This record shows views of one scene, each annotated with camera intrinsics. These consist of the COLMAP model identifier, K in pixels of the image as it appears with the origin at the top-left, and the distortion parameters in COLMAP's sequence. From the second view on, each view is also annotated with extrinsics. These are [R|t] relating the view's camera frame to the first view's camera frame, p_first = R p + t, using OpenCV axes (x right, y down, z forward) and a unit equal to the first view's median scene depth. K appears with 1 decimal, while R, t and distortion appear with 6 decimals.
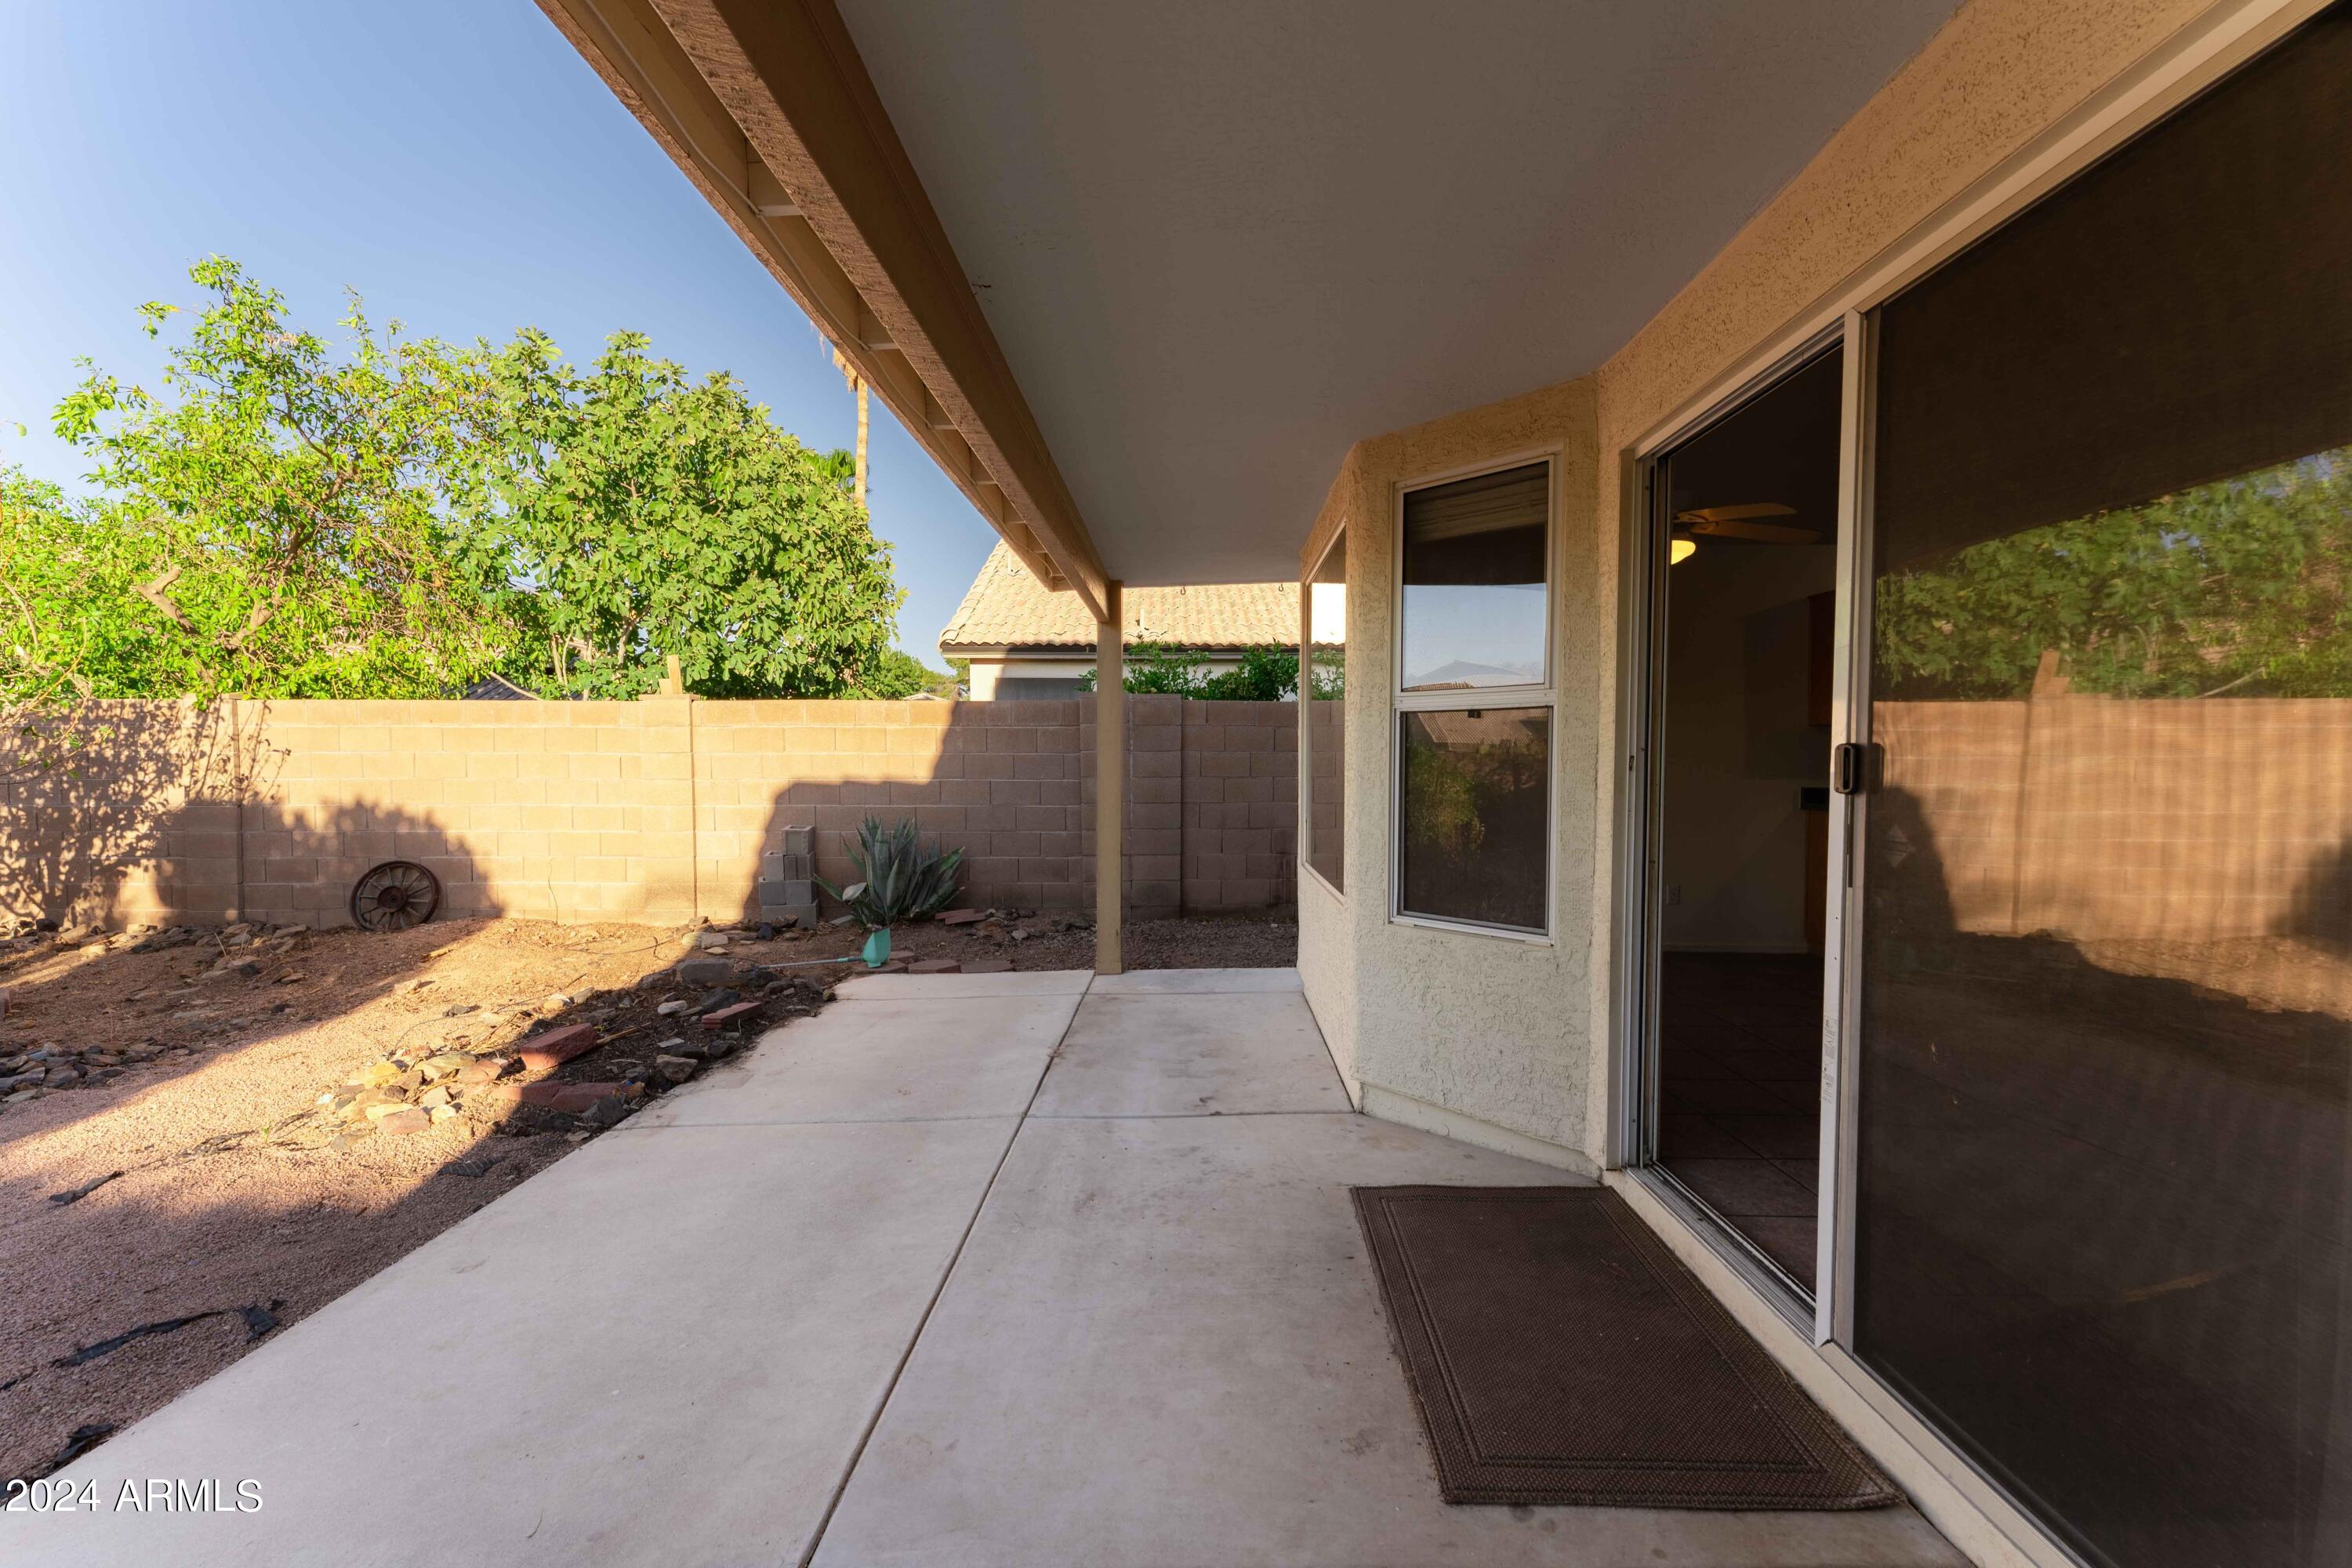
lens RADIAL K [[946.0, 0, 1184.3], [0, 946.0, 788.0], [0, 0, 1]] dist [-0.000159, -0.000570]
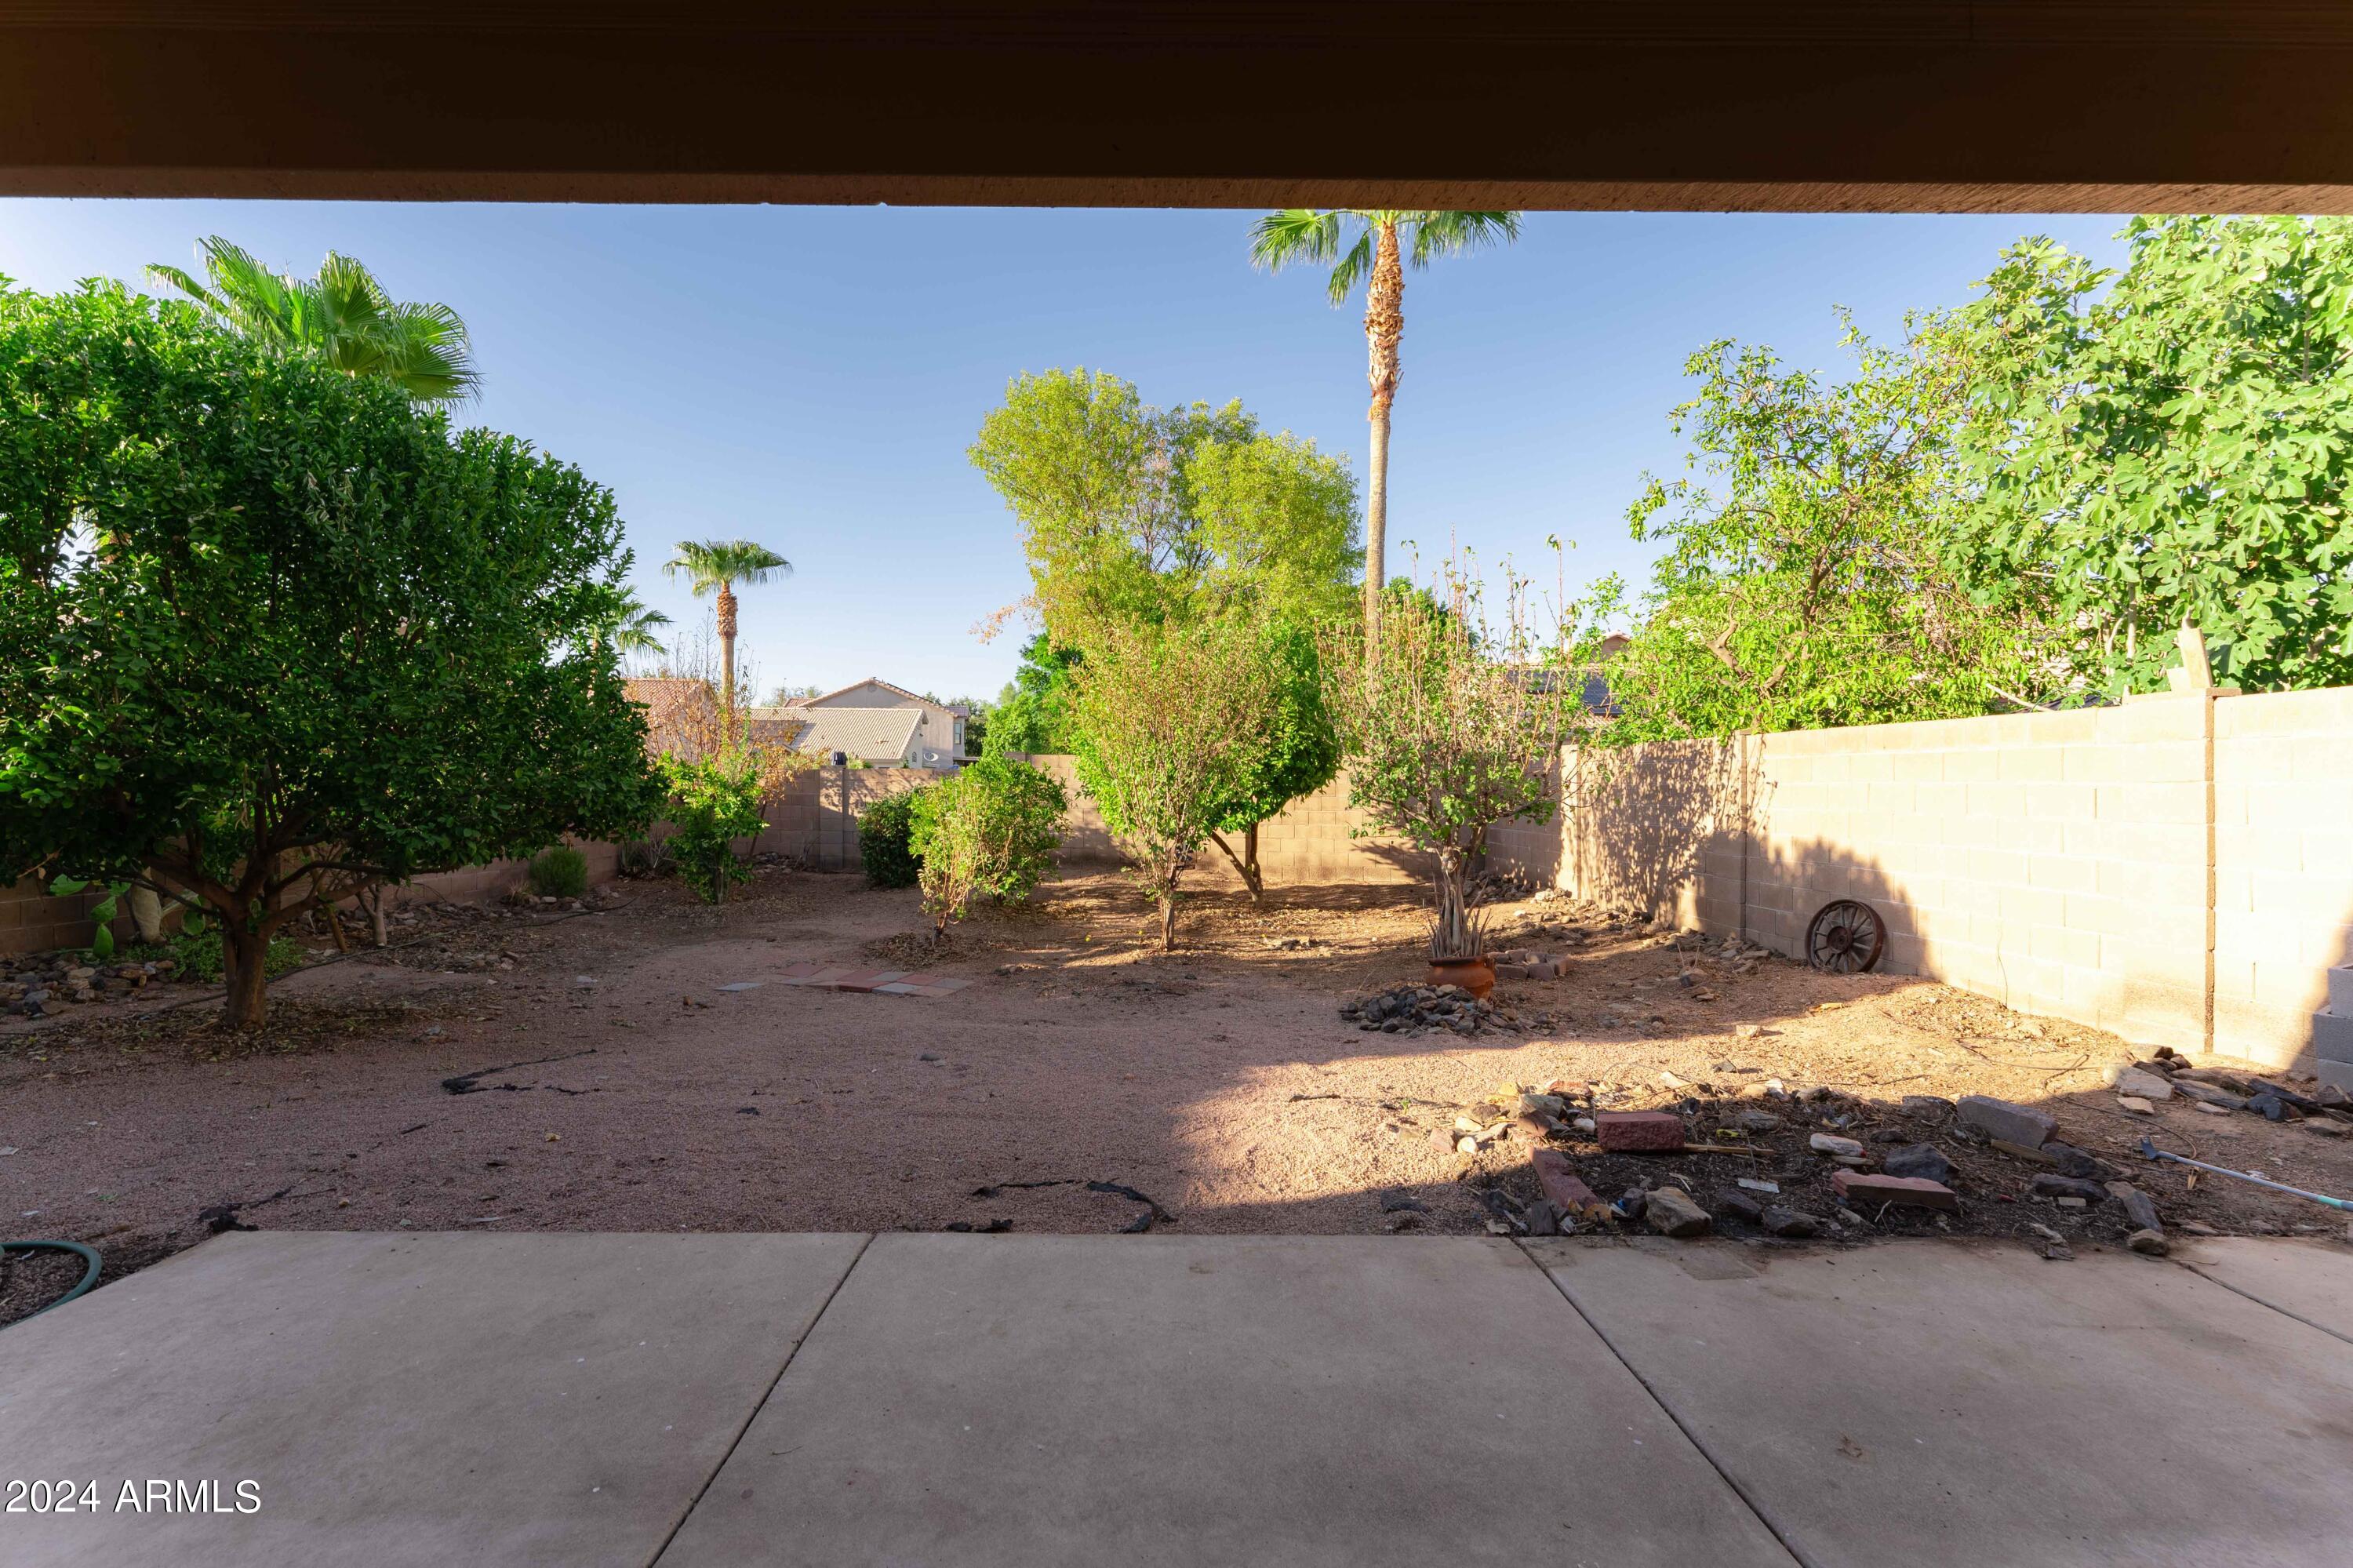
lens RADIAL K [[967.9, 0, 1156.0], [0, 967.9, 790.5], [0, 0, 1]] dist [0.001439, 0.000062]
pose [[0.013159, 0.000876, -0.999913, 0.108586], [-0.033173, 0.999450, 0.000439, -0.008967], [0.999363, 0.033164, 0.013180, 0.307027]]
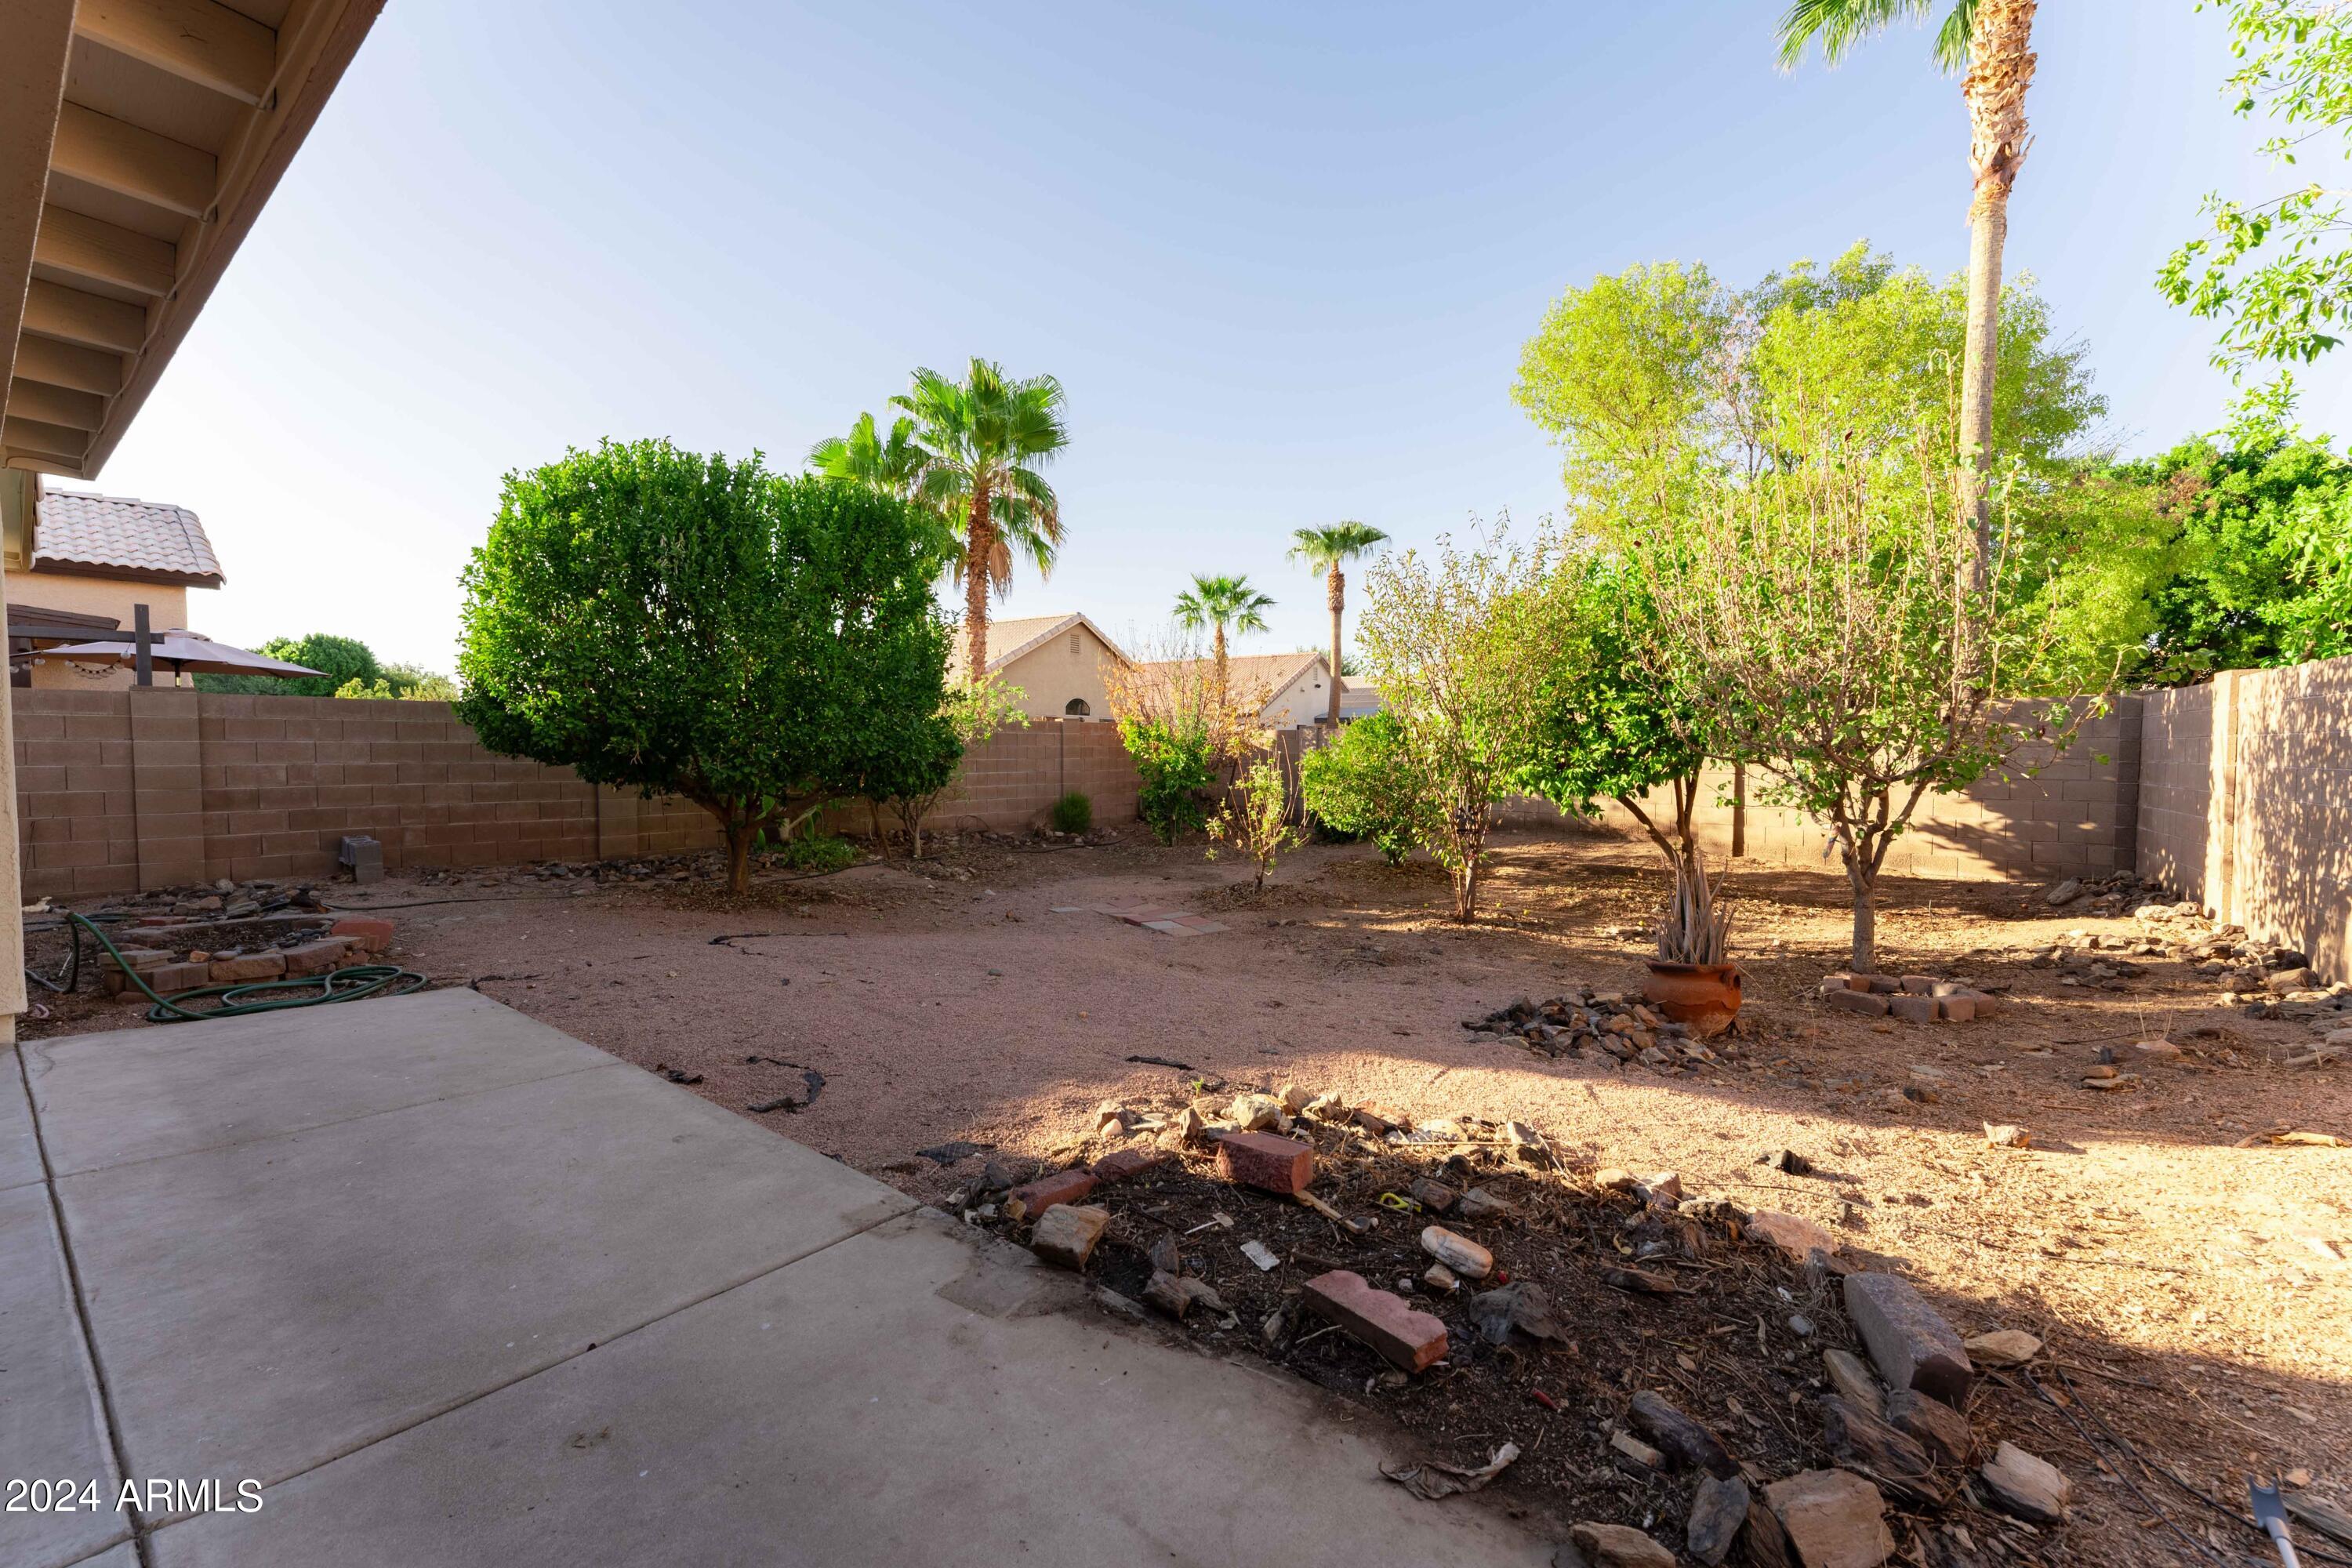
lens RADIAL K [[962.4, 0, 1180.2], [0, 962.4, 789.1], [0, 0, 1]] dist [-0.001219, 0.000207]
pose [[-0.606928, 0.028033, -0.794262, -0.057739], [-0.027634, 0.998029, 0.056341, -0.010246], [0.794276, 0.056143, -0.604958, 0.746568]]
